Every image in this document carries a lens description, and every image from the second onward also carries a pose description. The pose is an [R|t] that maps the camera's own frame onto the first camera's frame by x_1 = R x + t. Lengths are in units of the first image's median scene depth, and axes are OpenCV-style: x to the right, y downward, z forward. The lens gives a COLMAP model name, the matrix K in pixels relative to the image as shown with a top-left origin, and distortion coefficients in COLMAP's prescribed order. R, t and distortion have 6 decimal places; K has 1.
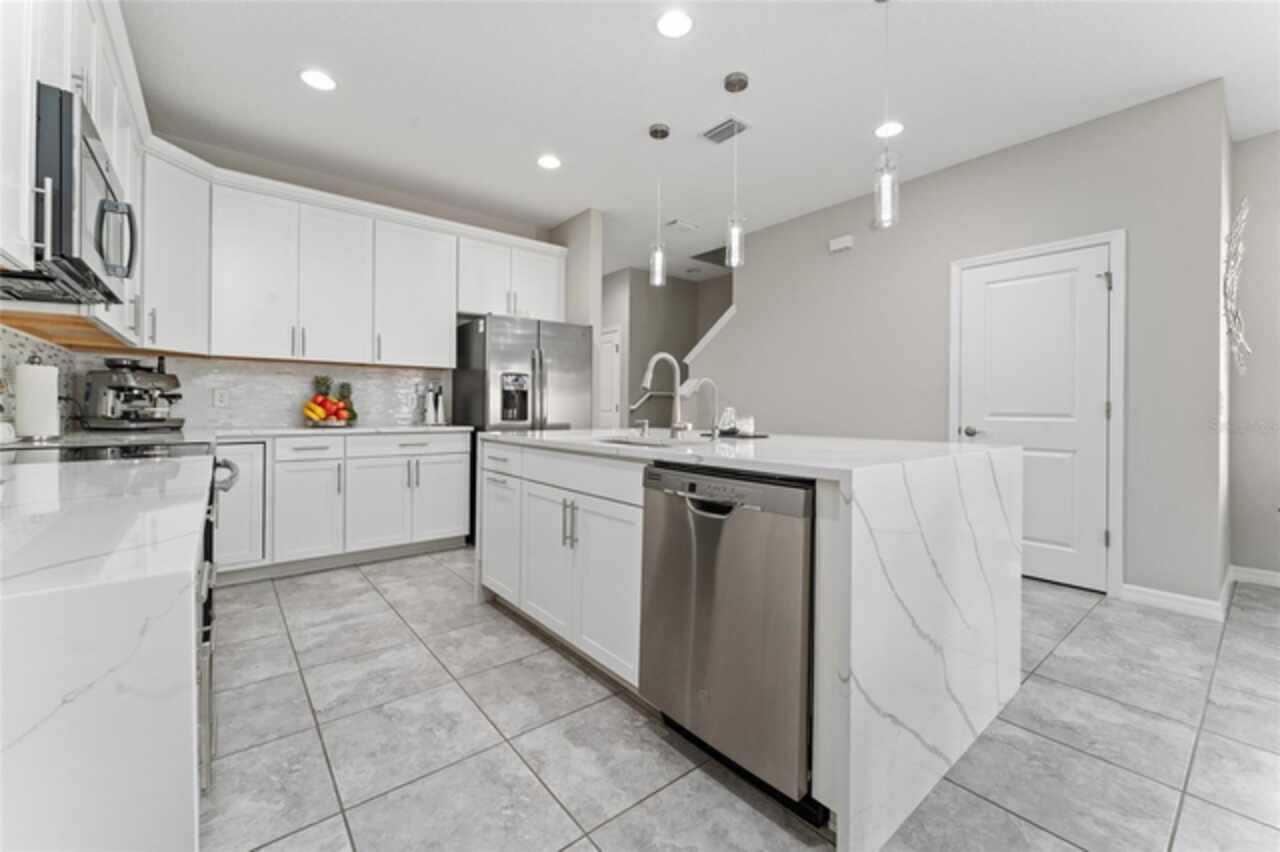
lens RADIAL K [[514.2, 0, 641.9], [0, 514.2, 417.8], [0, 0, 1]] dist [-0.001370, 0.000069]
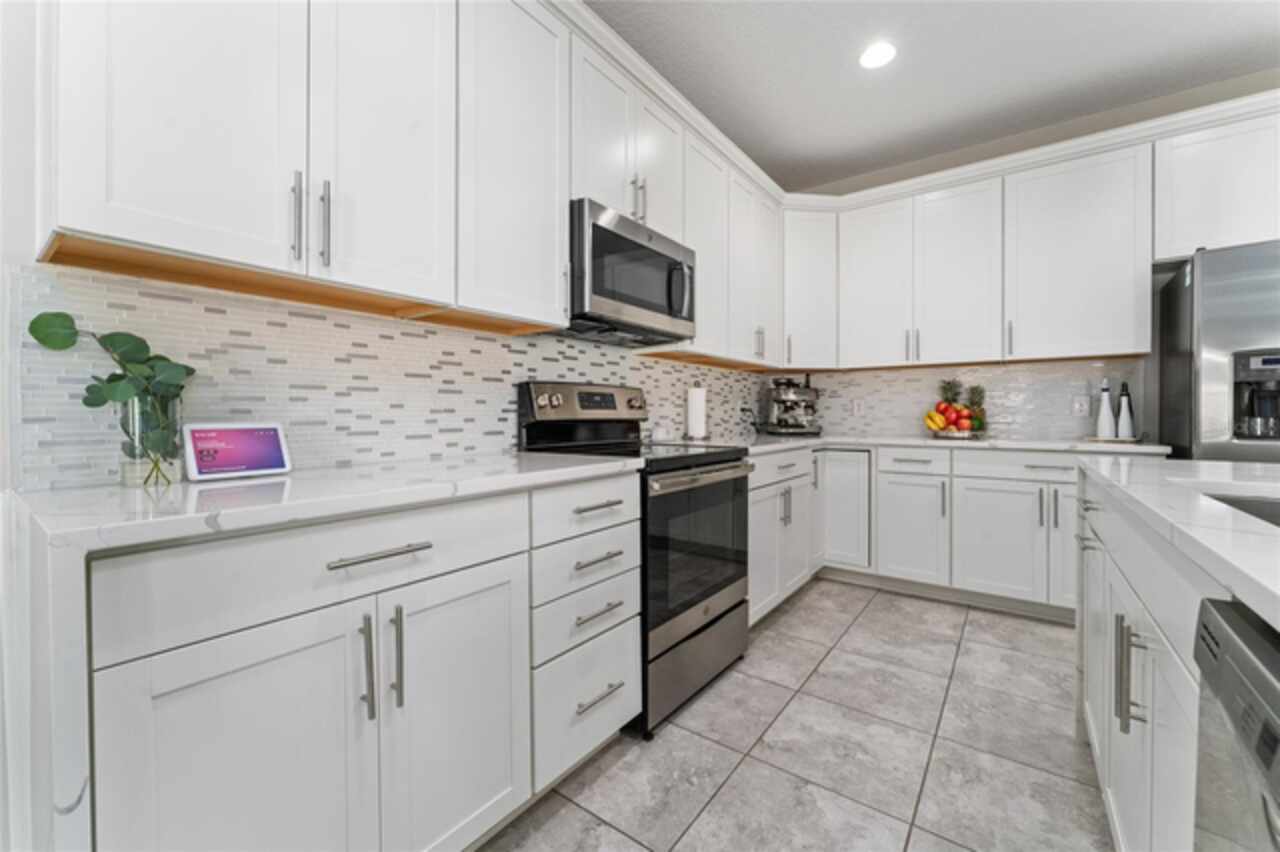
lens RADIAL K [[514.2, 0, 641.9], [0, 514.2, 417.8], [0, 0, 1]] dist [-0.001370, 0.000069]
pose [[0.240079, 0.002101, -0.970751, 0.138021], [-0.015840, 0.999873, -0.001754, -0.008071], [0.970624, 0.015797, 0.240081, 0.339484]]
